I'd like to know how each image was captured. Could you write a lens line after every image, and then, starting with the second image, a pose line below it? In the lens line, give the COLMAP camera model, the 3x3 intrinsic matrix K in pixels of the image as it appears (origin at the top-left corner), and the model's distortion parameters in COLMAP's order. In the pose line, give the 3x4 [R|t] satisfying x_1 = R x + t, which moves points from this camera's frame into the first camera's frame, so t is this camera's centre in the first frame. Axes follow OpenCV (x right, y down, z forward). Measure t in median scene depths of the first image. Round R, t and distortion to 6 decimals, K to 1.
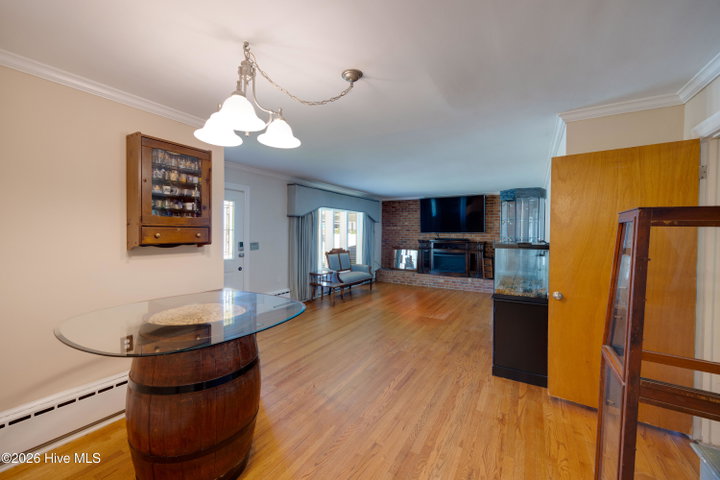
lens RADIAL K [[294.5, 0, 360.0], [0, 294.5, 240.0], [0, 0, 1]] dist [-0.013230, 0.000081]
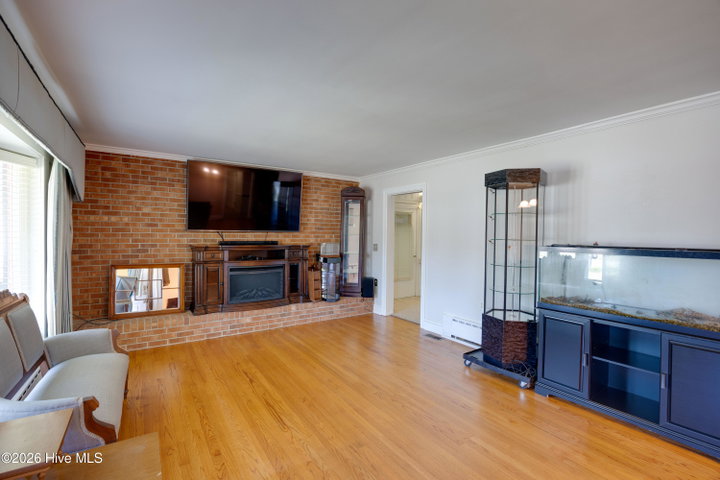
lens RADIAL K [[319.3, 0, 360.0], [0, 319.3, 240.0], [0, 0, 1]] dist [-0.019716, 0.000027]
pose [[0.414236, -0.019002, 0.909971, -0.169240], [0.016579, 0.999774, 0.013330, -0.012794], [-0.910018, 0.009565, 0.414458, 0.577910]]
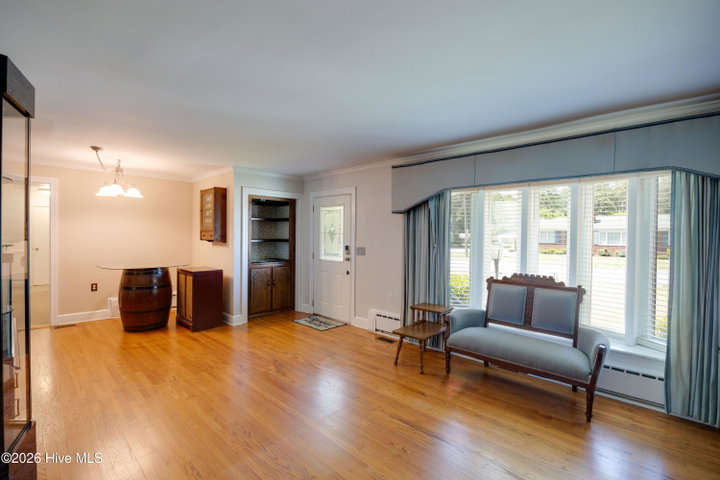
lens RADIAL K [[327.9, 0, 345.3], [0, 327.9, 236.7], [0, 0, 1]] dist [-0.000706, 0.000027]
pose [[-0.253200, -0.004589, -0.967403, 0.415255], [-0.036985, 0.999304, 0.004940, -0.017450], [0.966707, 0.037031, -0.253193, 0.799528]]
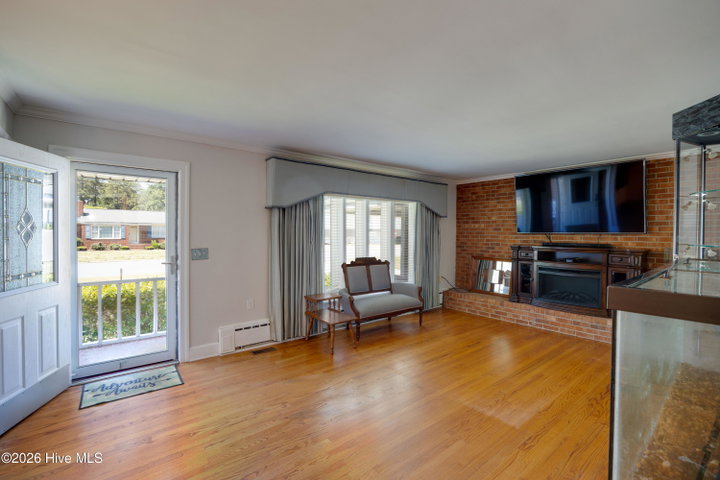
lens RADIAL K [[330.8, 0, 360.0], [0, 330.8, 240.0], [0, 0, 1]] dist [-0.023630, 0.000069]
pose [[0.939779, 0.004831, -0.341749, 0.148079], [-0.006759, 0.999967, -0.004451, -0.006370], [0.341716, 0.006493, 0.939781, 0.290032]]
